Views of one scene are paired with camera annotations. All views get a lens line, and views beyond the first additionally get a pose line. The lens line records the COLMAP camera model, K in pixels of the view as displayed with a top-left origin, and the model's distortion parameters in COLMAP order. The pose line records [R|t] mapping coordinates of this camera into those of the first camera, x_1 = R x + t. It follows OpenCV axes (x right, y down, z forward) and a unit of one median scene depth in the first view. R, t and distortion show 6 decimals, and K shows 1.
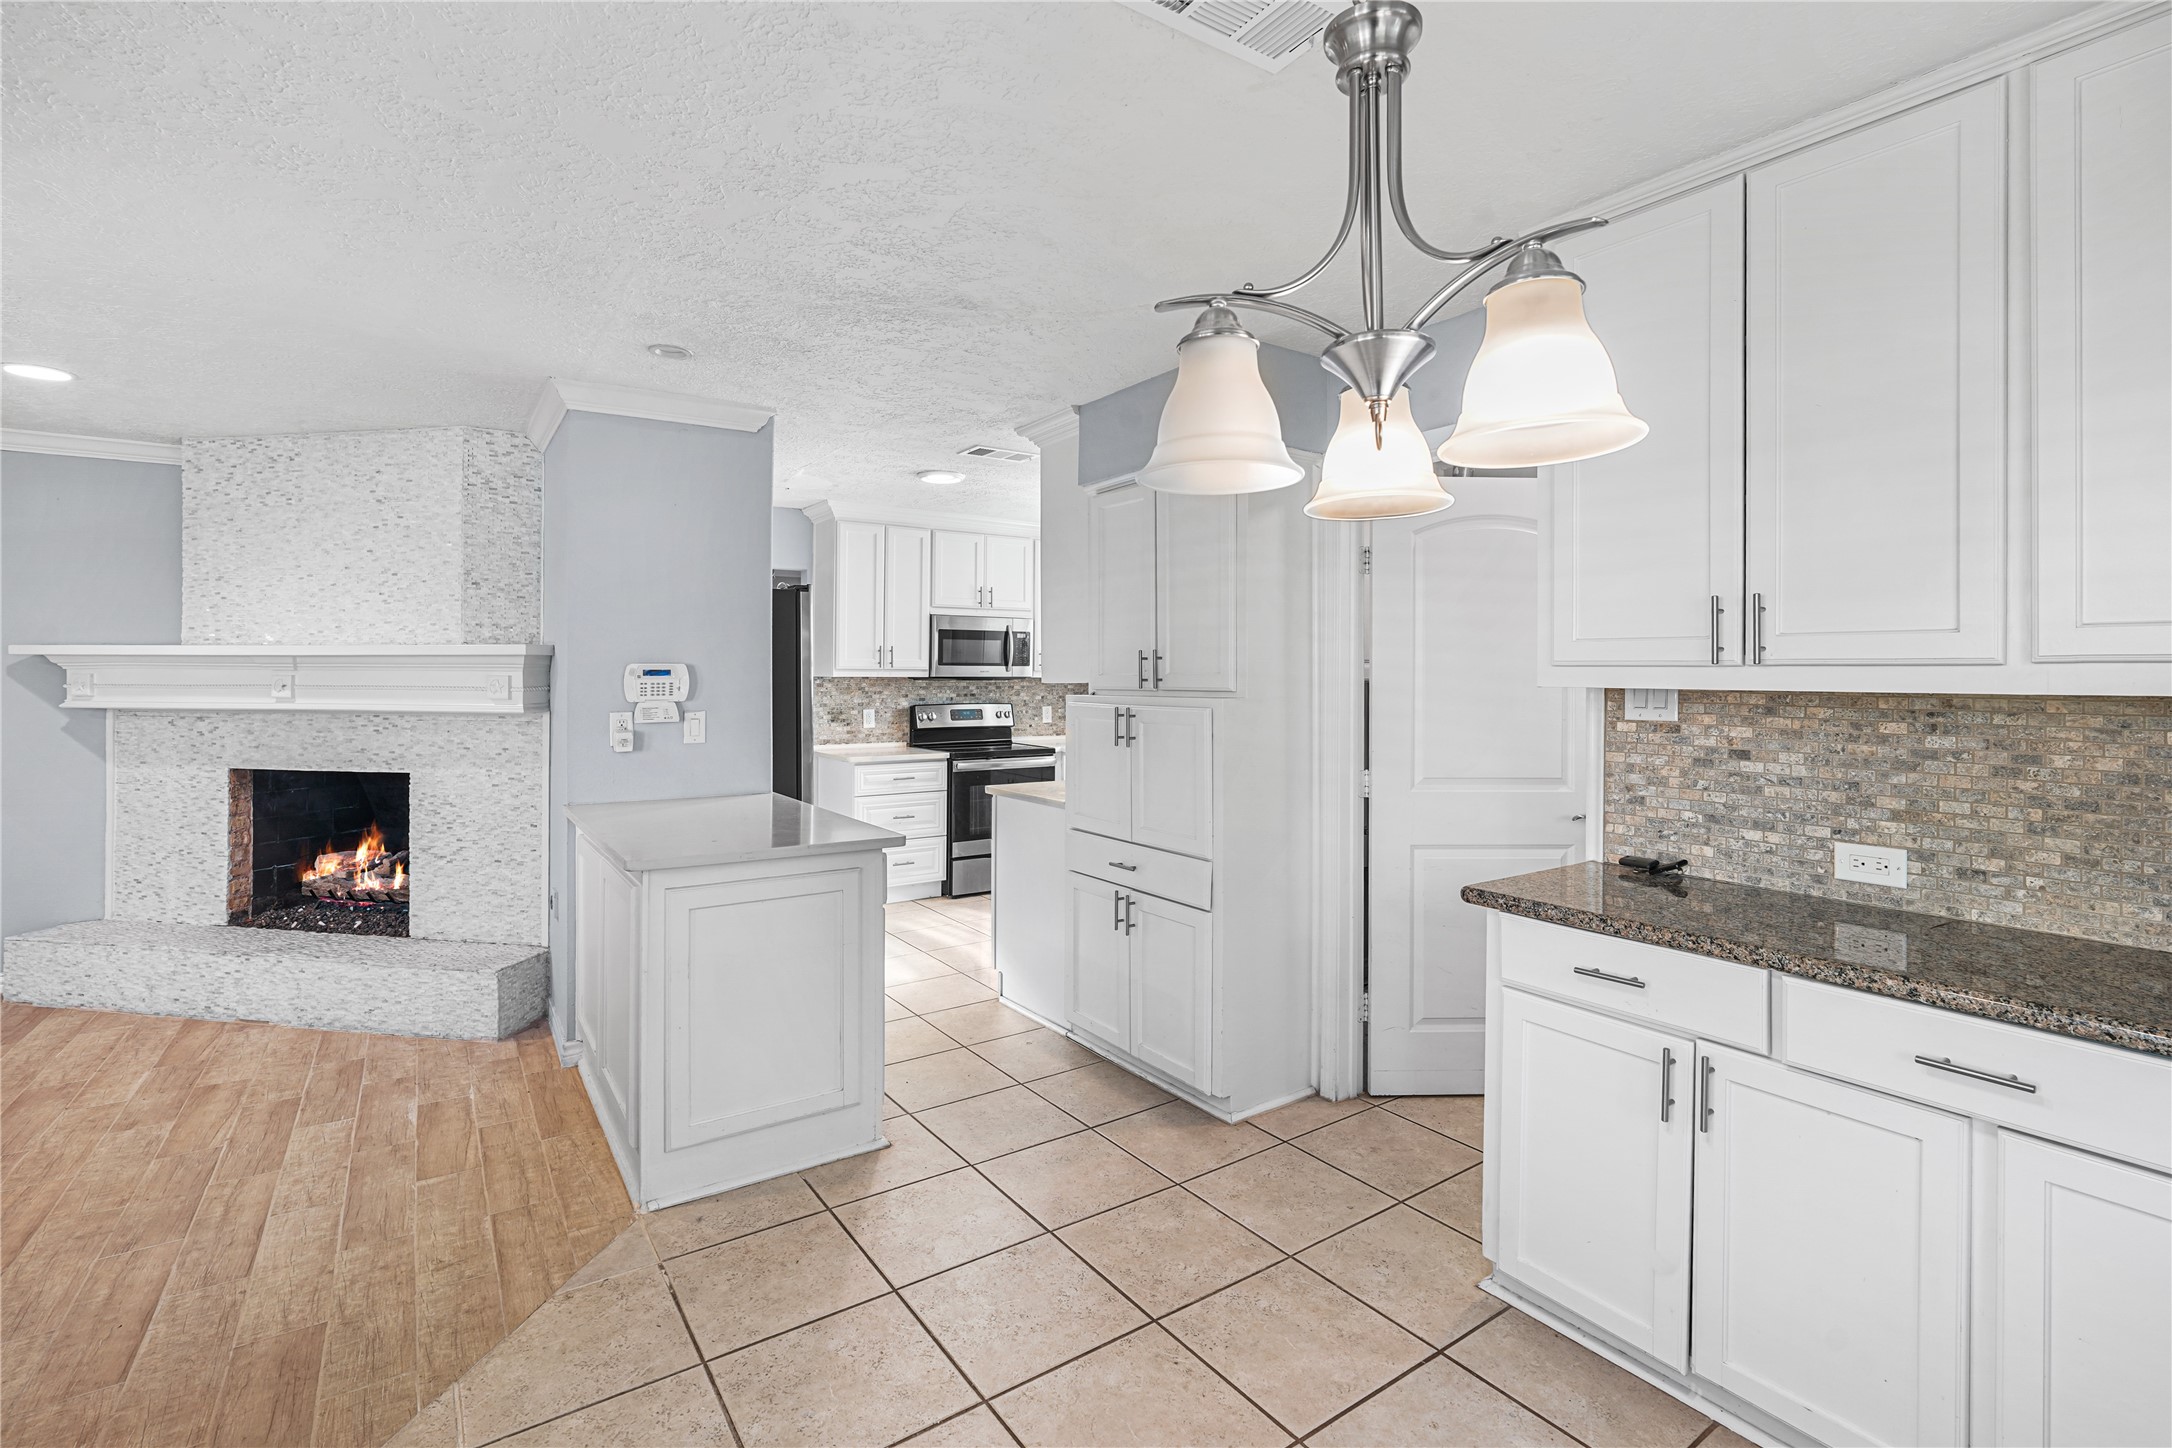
lens RADIAL K [[978.7, 0, 1075.6], [0, 978.7, 664.9], [0, 0, 1]] dist [-0.013782, 0.005114]
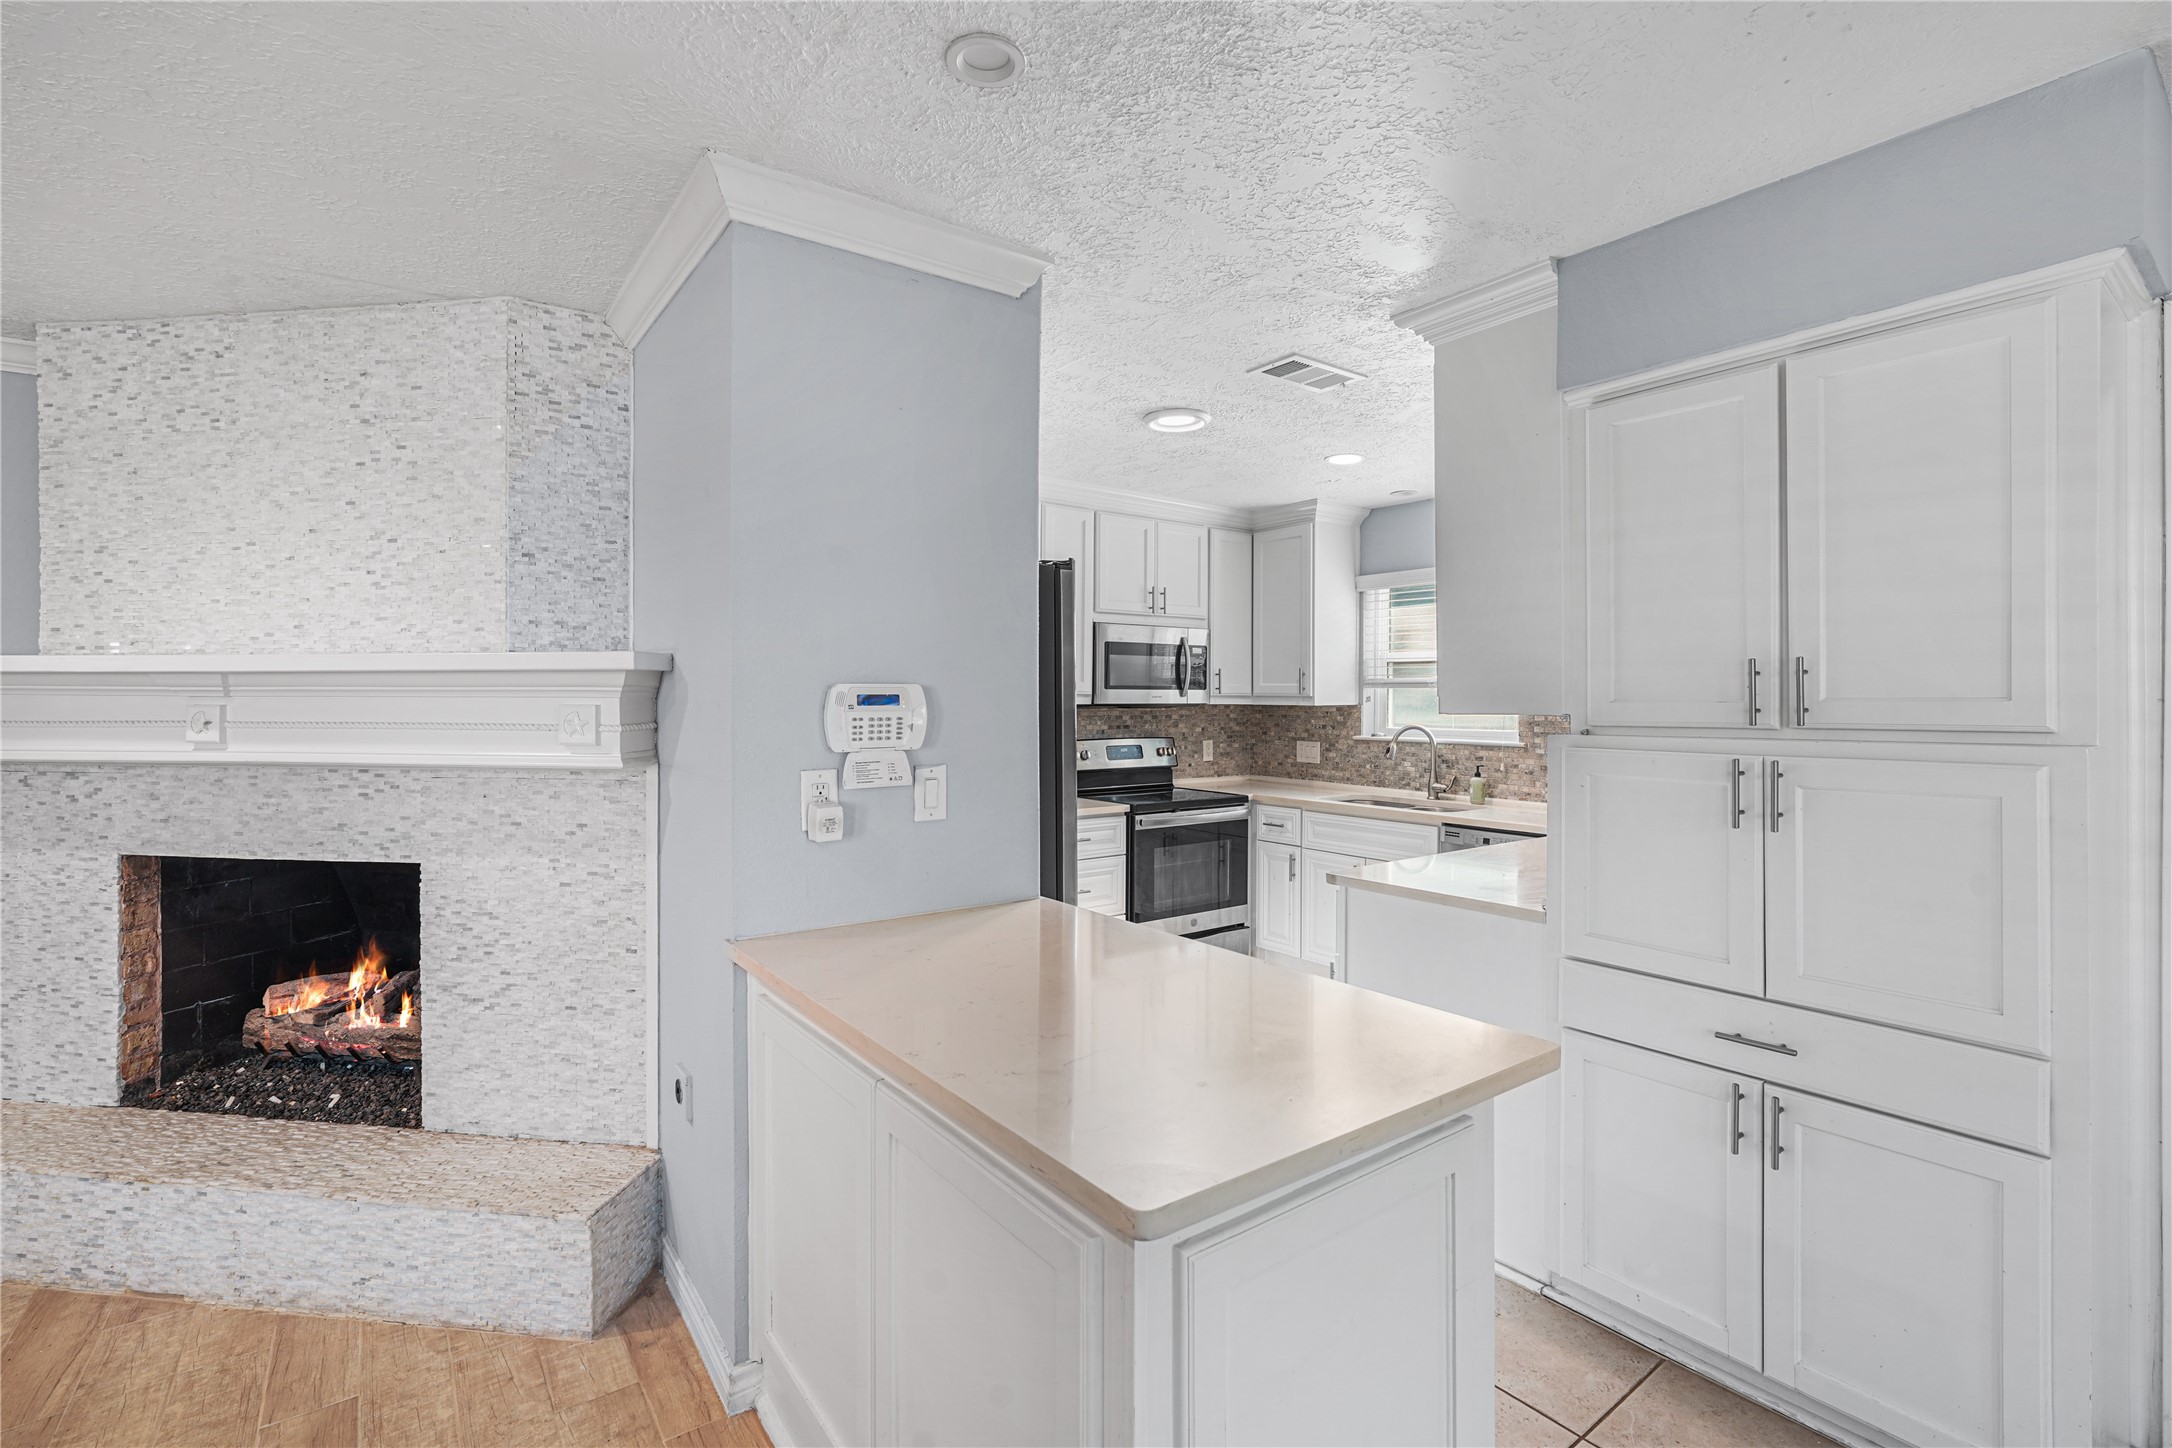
lens RADIAL K [[978.7, 0, 1082.9], [0, 978.7, 697.7], [0, 0, 1]] dist [-0.013782, 0.005114]
pose [[0.999328, -0.002251, 0.036593, -0.290594], [0.001969, 0.999968, 0.007765, 0.002352], [-0.036609, -0.007688, 0.999300, 0.374249]]
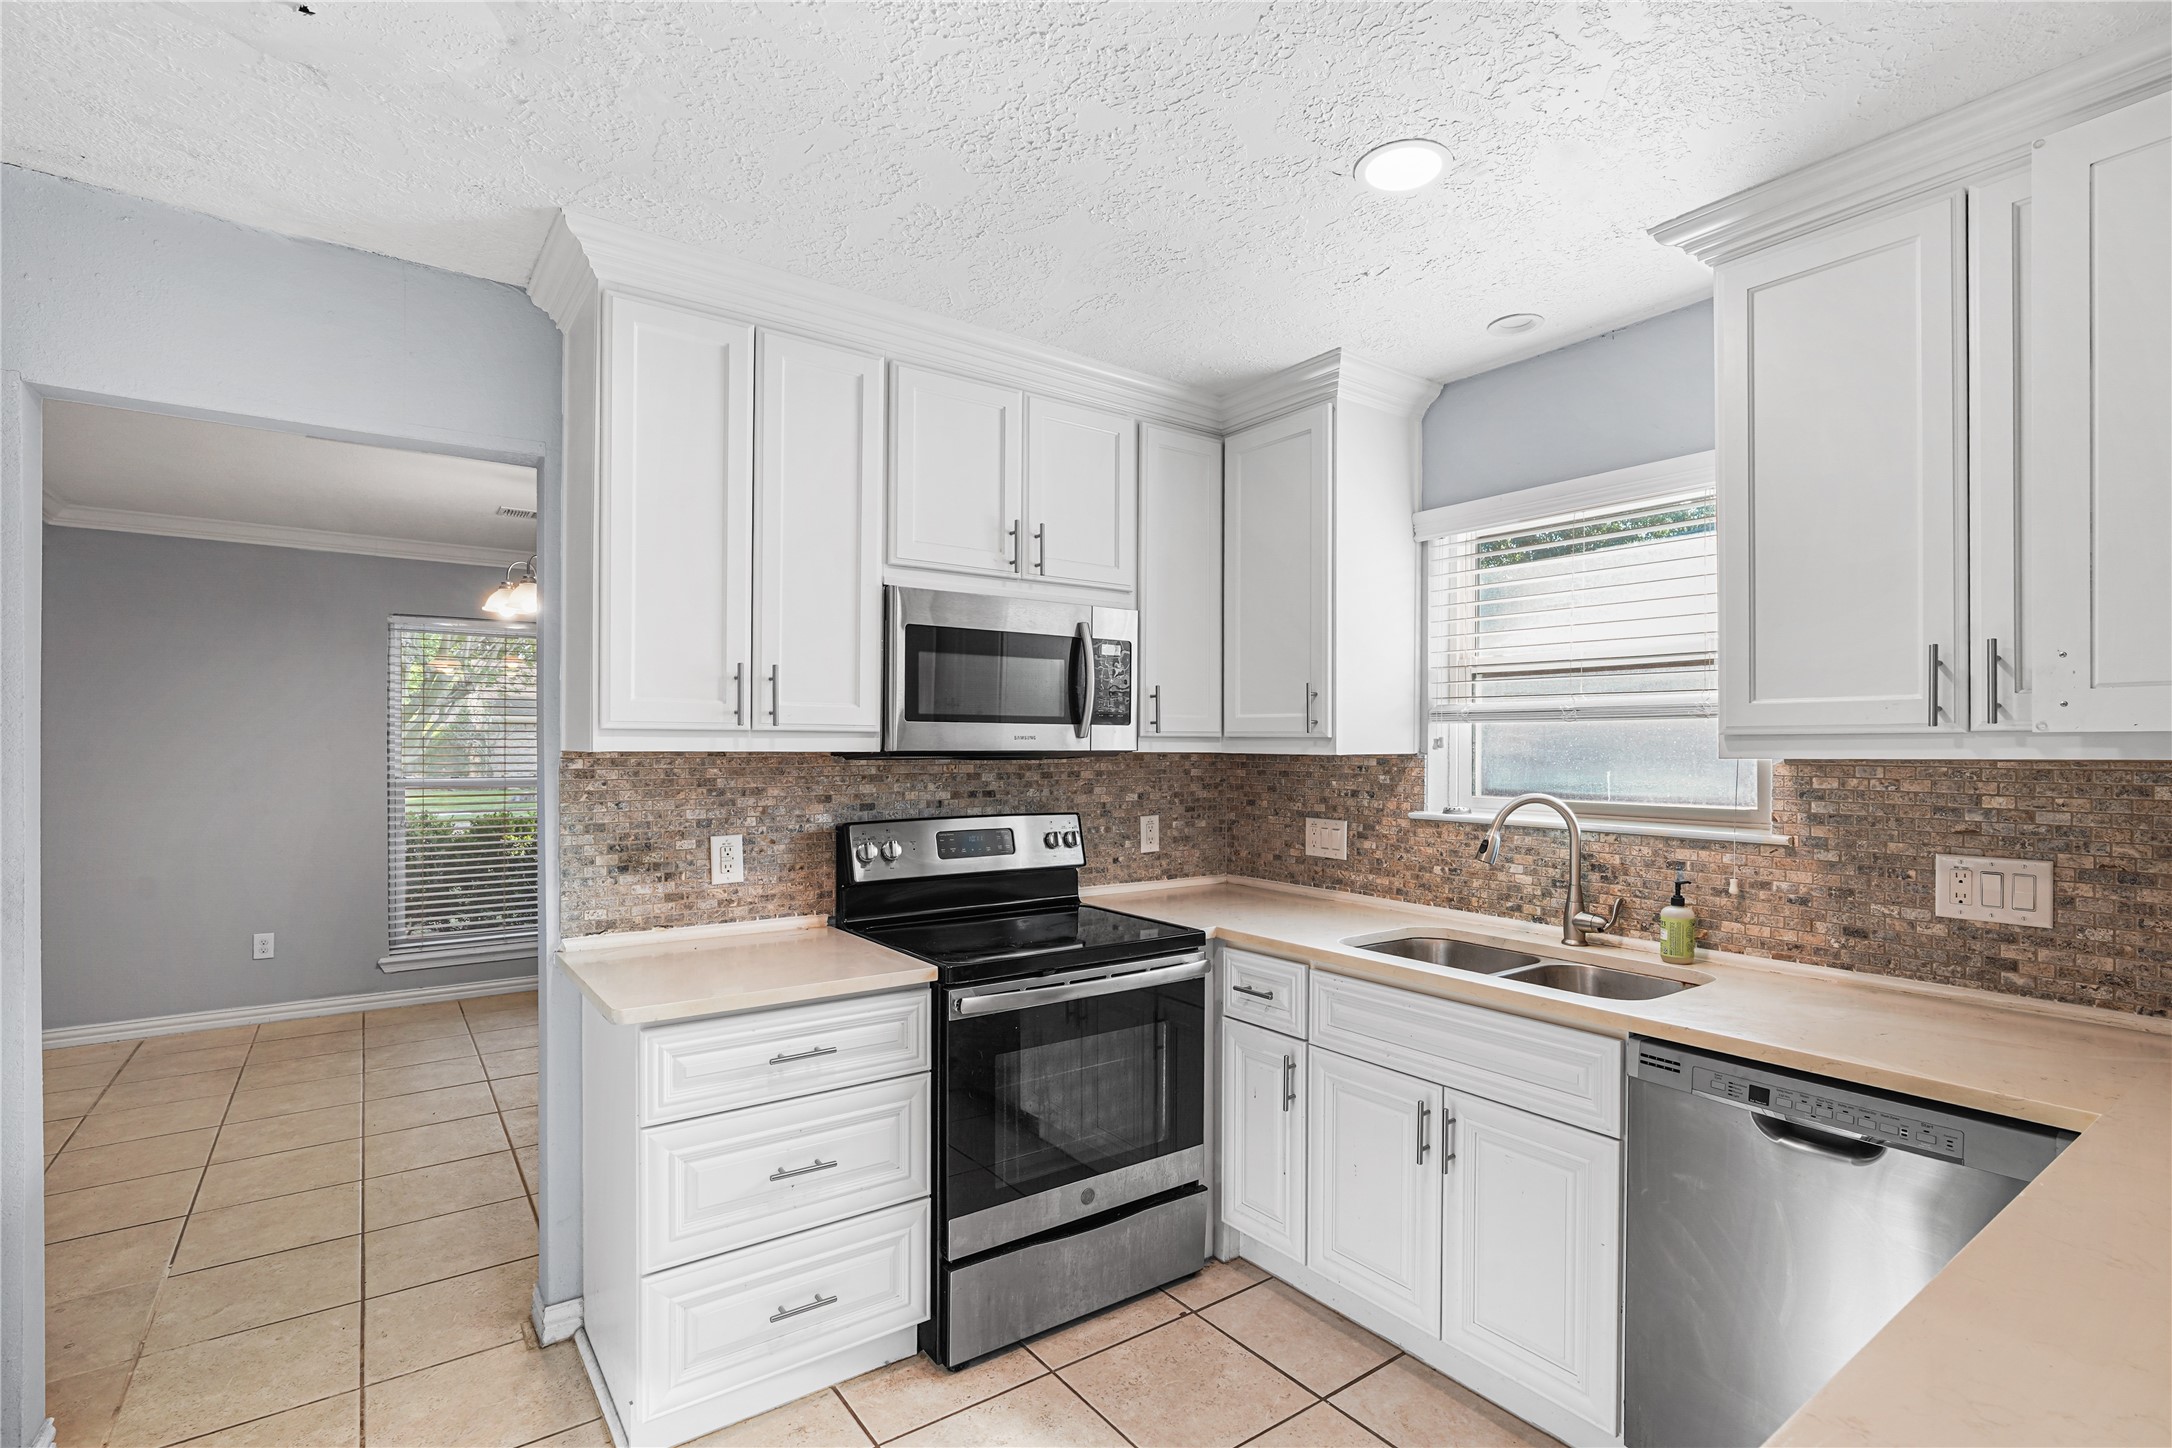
lens RADIAL K [[1046.8, 0, 1092.4], [0, 1046.8, 747.5], [0, 0, 1]] dist [-0.016369, 0.000010]
pose [[0.999506, -0.002331, 0.031347, -0.128176], [0.002040, 0.999955, 0.009312, 0.011297], [-0.031367, -0.009243, 0.999465, 0.938604]]
